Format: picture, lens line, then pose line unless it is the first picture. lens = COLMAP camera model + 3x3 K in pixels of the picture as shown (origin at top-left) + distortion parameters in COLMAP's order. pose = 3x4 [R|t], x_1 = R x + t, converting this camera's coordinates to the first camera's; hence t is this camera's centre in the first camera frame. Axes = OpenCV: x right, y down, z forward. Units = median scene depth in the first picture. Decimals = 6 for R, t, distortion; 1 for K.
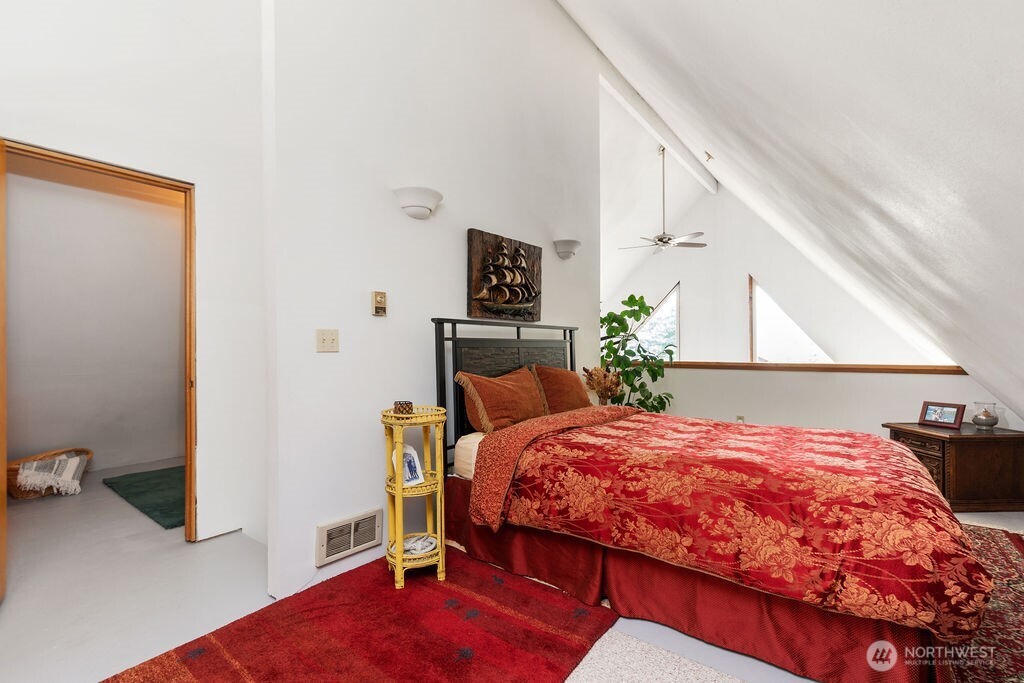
lens RADIAL K [[452.6, 0, 509.0], [0, 452.6, 343.9], [0, 0, 1]] dist [0.002621, 0.000478]
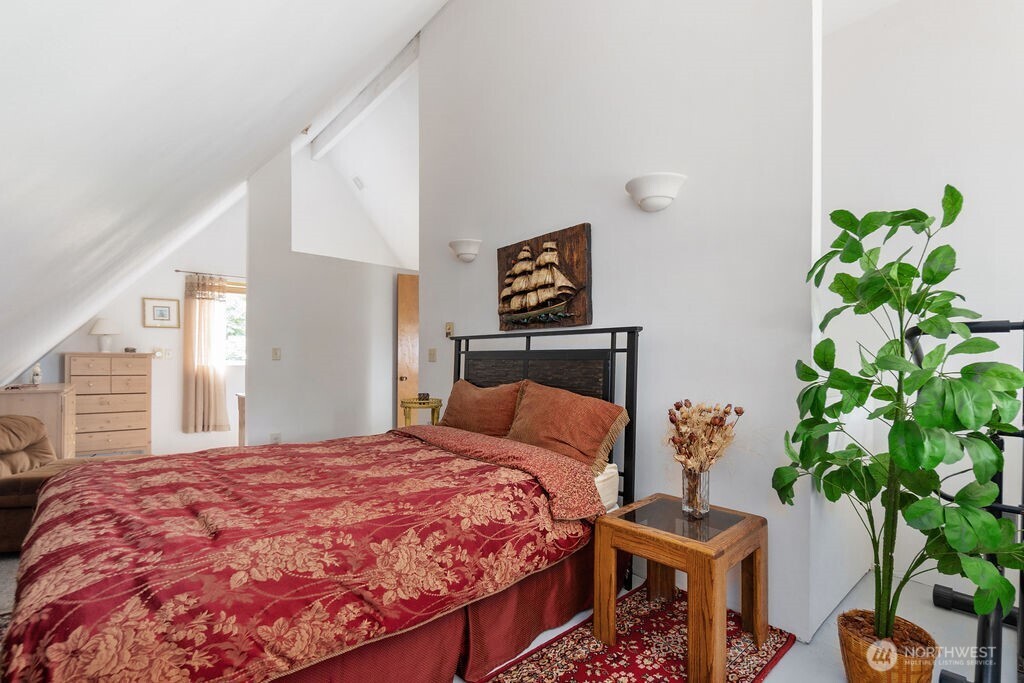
lens RADIAL K [[463.8, 0, 513.0], [0, 463.8, 364.4], [0, 0, 1]] dist [-0.000106, -0.000244]
pose [[-0.152936, 0.011620, -0.988168, 0.967391], [0.006569, 0.999921, 0.010741, 0.007858], [0.988214, -0.004848, -0.153000, 1.156449]]
